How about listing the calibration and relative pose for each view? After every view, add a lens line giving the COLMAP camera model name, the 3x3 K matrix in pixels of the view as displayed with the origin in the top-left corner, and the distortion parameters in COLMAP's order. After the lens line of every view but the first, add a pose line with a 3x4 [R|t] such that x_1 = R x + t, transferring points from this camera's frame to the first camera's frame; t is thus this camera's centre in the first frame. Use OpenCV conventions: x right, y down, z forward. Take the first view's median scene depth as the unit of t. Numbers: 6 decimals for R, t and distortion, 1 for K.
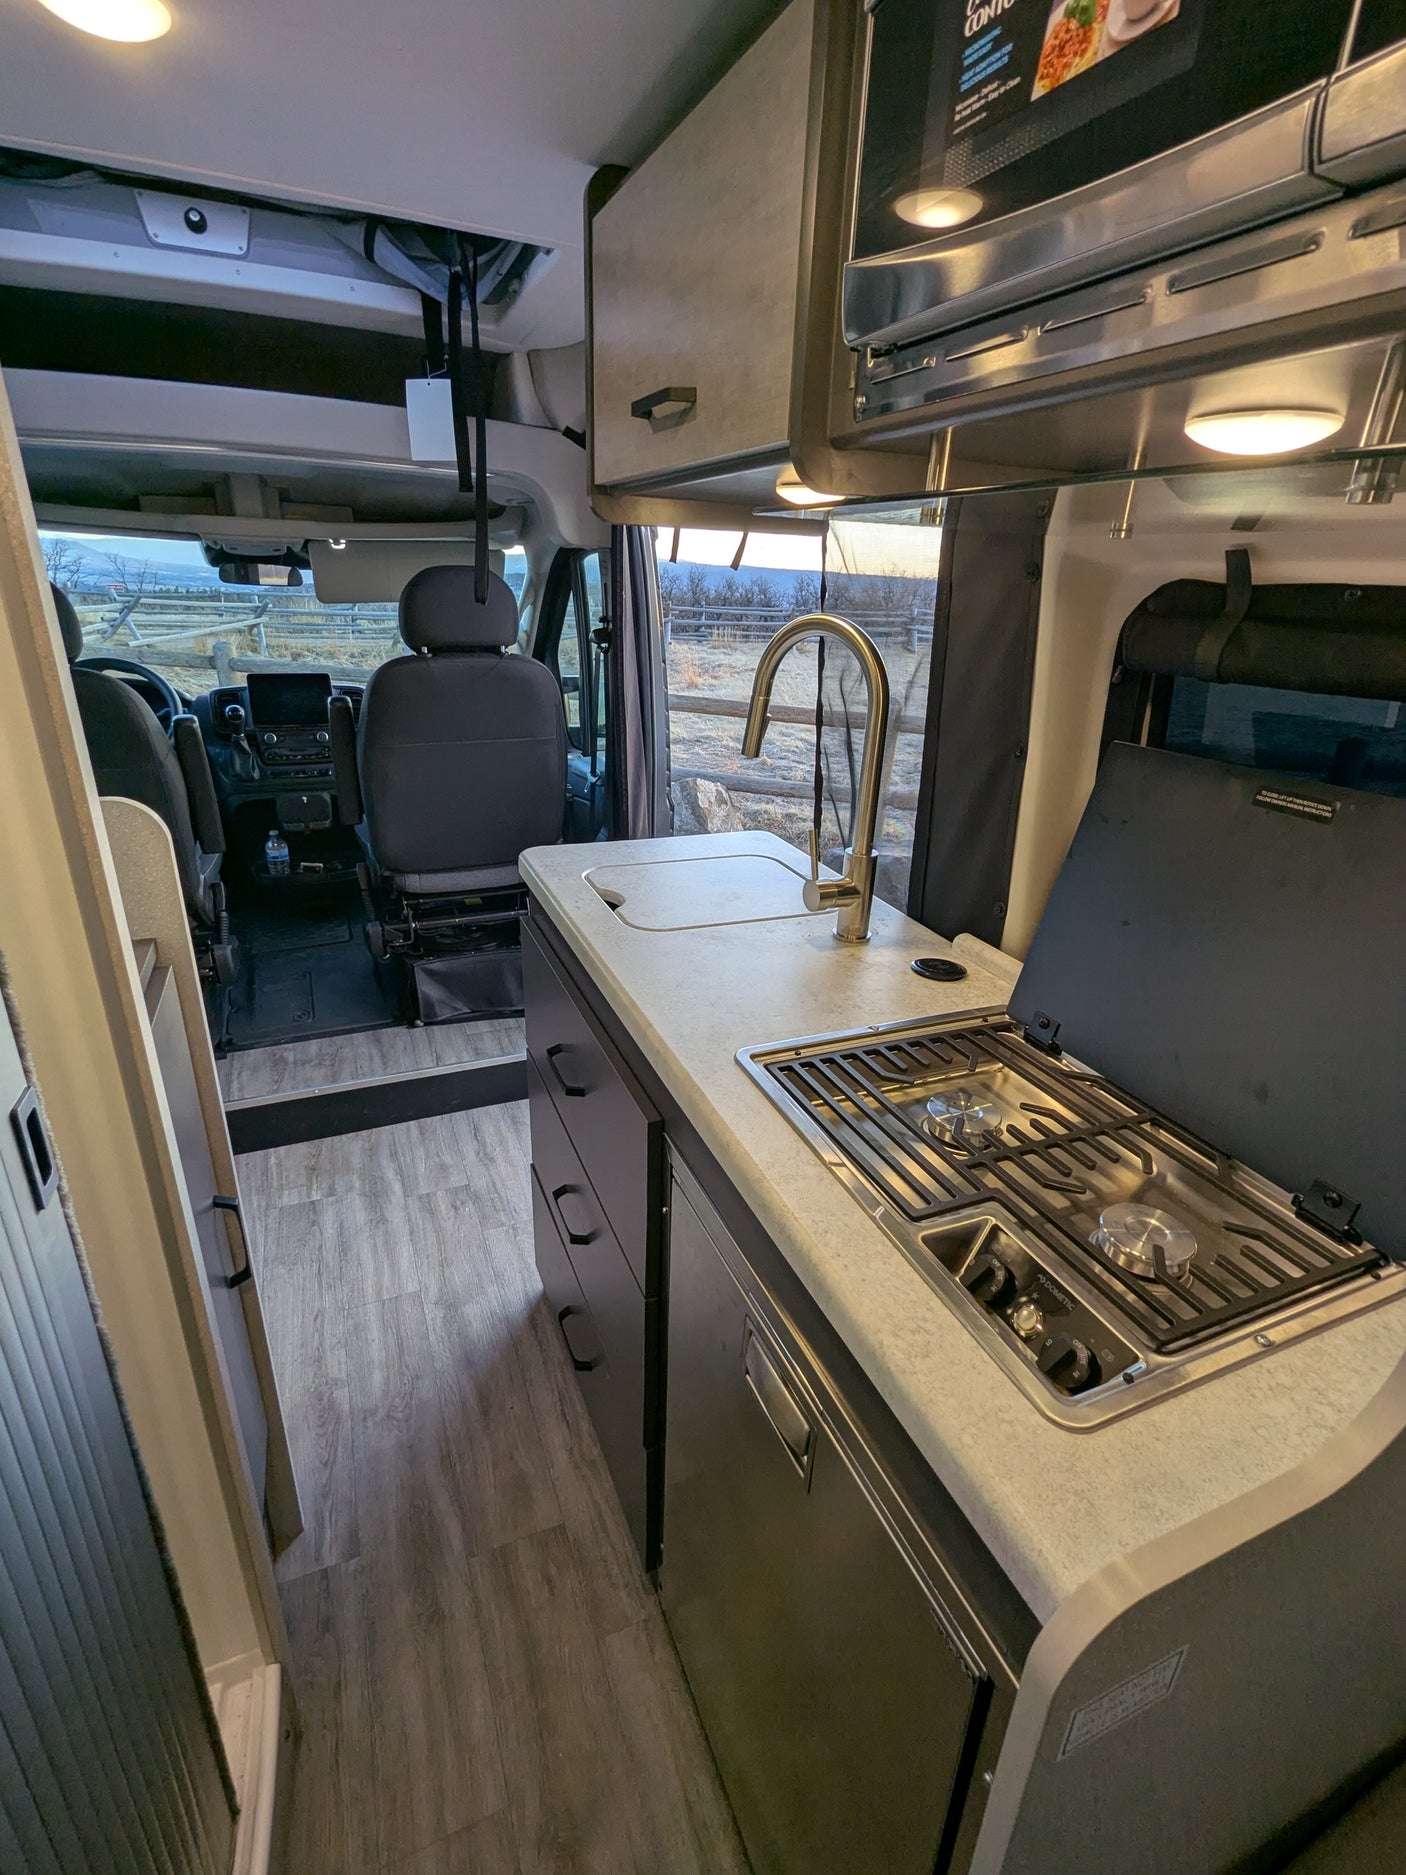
lens RADIAL K [[894.2, 0, 703.0], [0, 894.2, 937.5], [0, 0, 1]] dist [-0.009755, 0.006115]
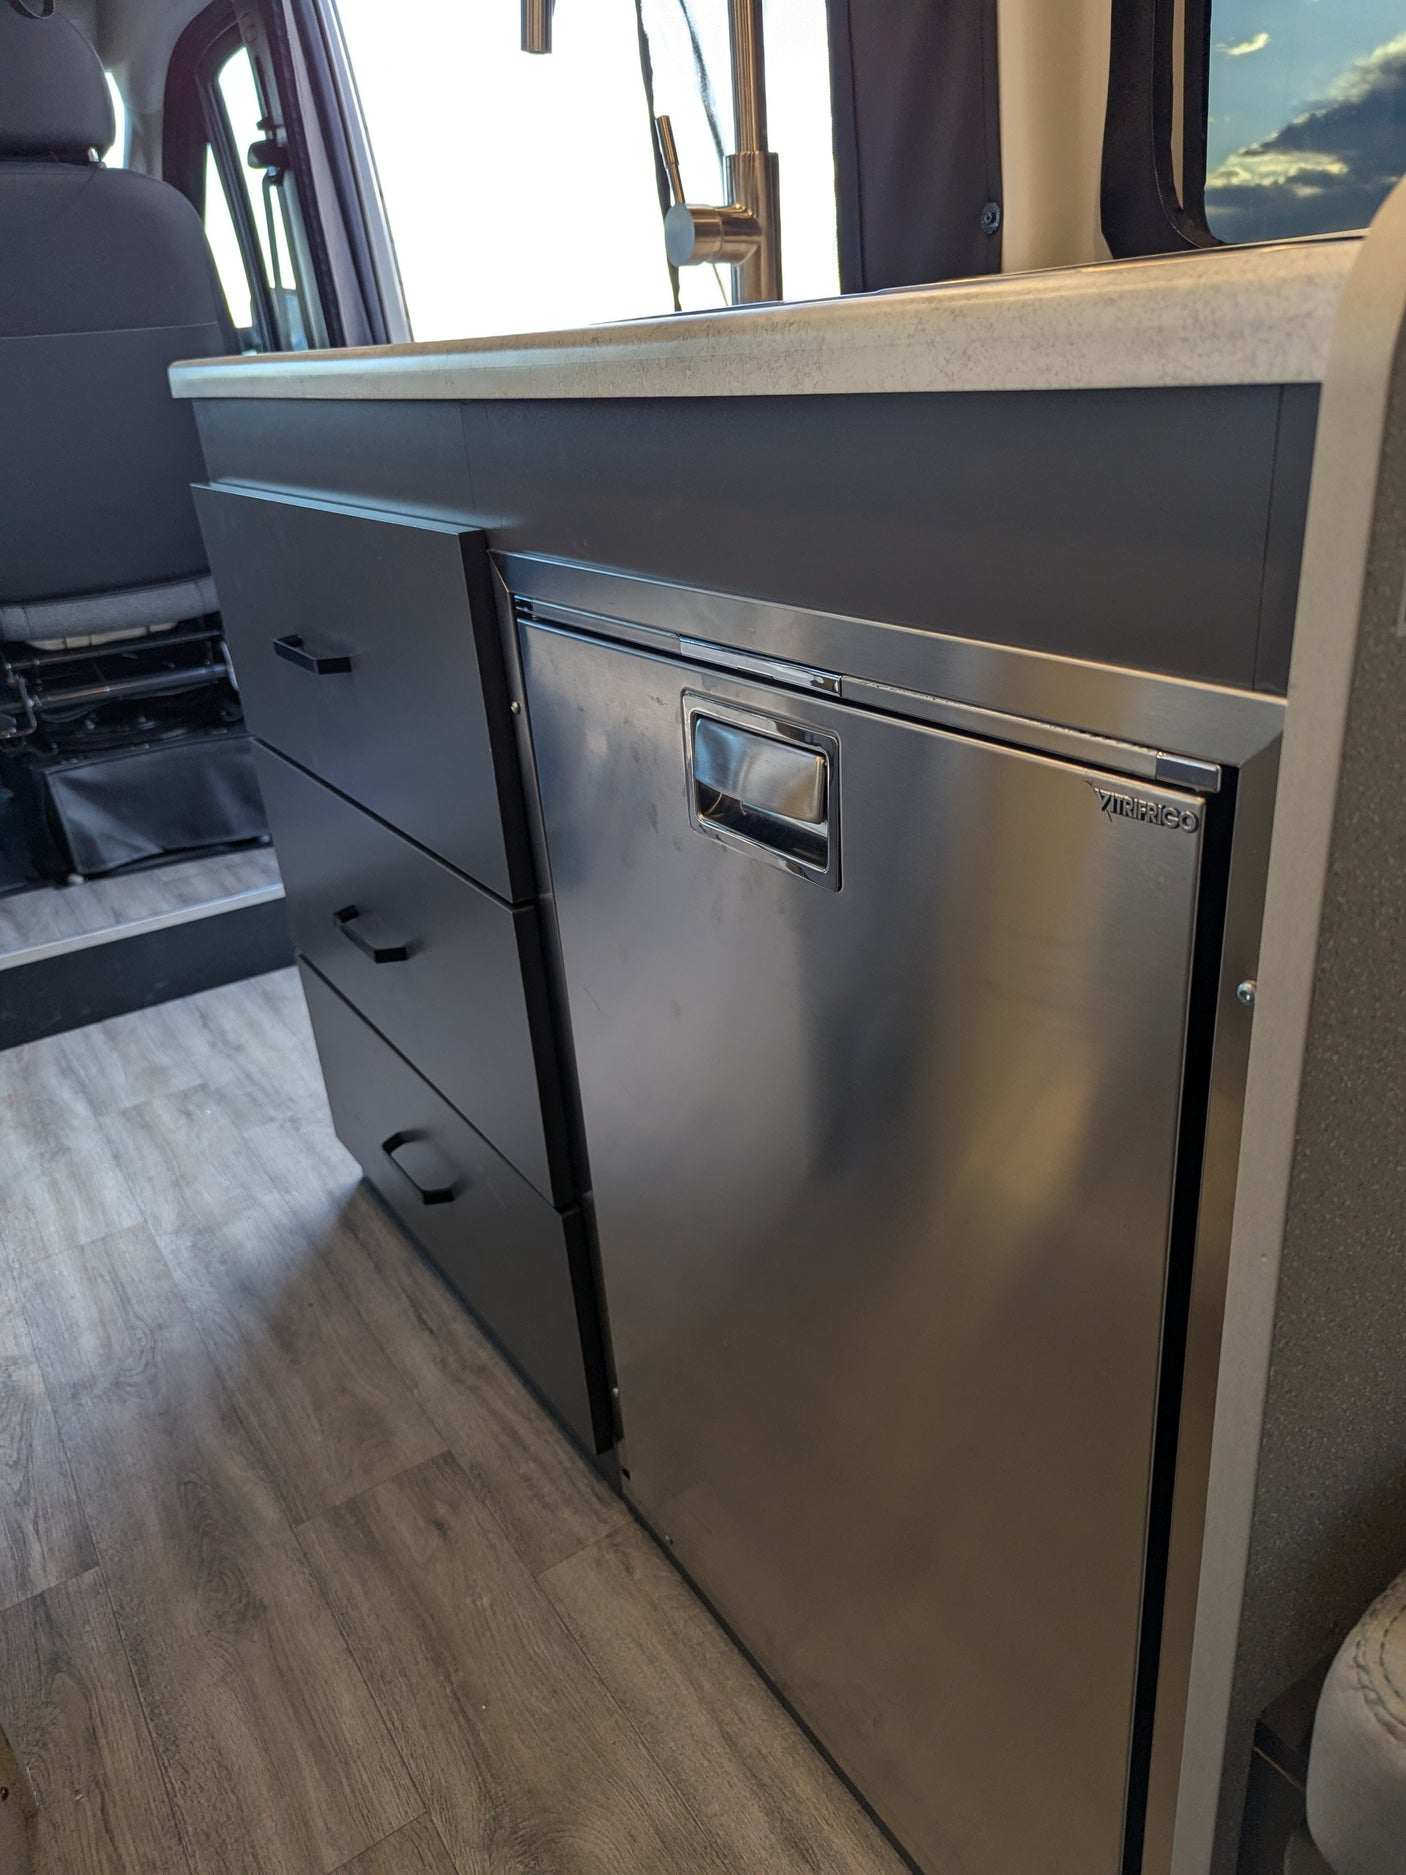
lens RADIAL K [[1344.1, 0, 727.8], [0, 1344.1, 973.4], [0, 0, 1]] dist [0.034051, -0.037292]
pose [[0.977182, -0.169121, 0.128505, -0.036218], [0.164078, 0.985233, 0.048939, 0.329365], [-0.134884, -0.026738, 0.990501, 0.089677]]
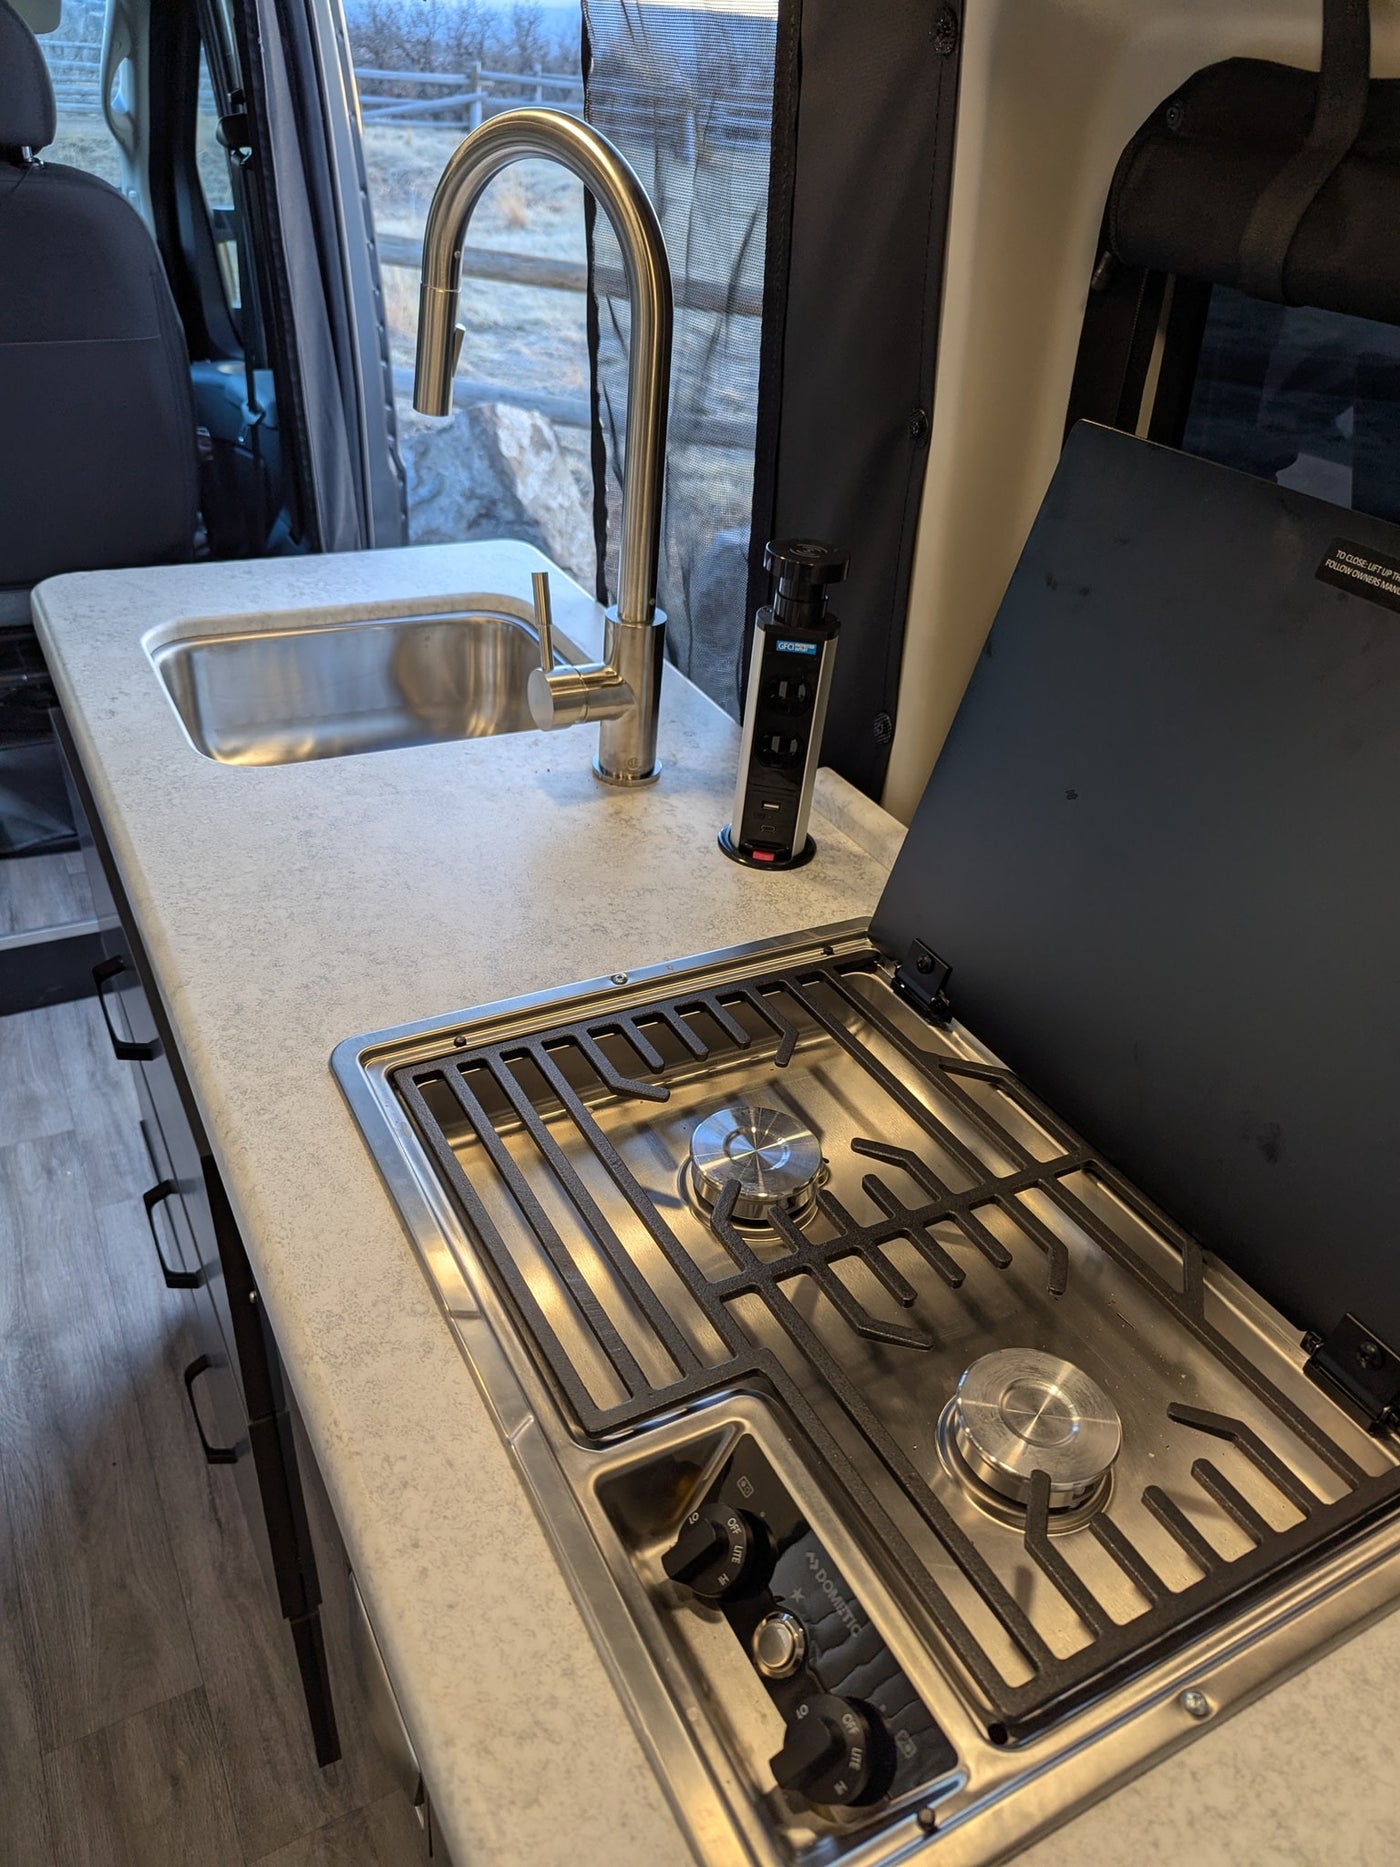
lens RADIAL K [[1326.9, 0, 700.5], [0, 1326.9, 961.2], [0, 0, 1]] dist [0.050852, -0.049188]
pose [[0.994942, -0.020847, 0.098261, 0.113224], [-0.001822, 0.974321, 0.225158, -0.062602], [-0.100431, -0.224198, 0.969355, 0.150943]]
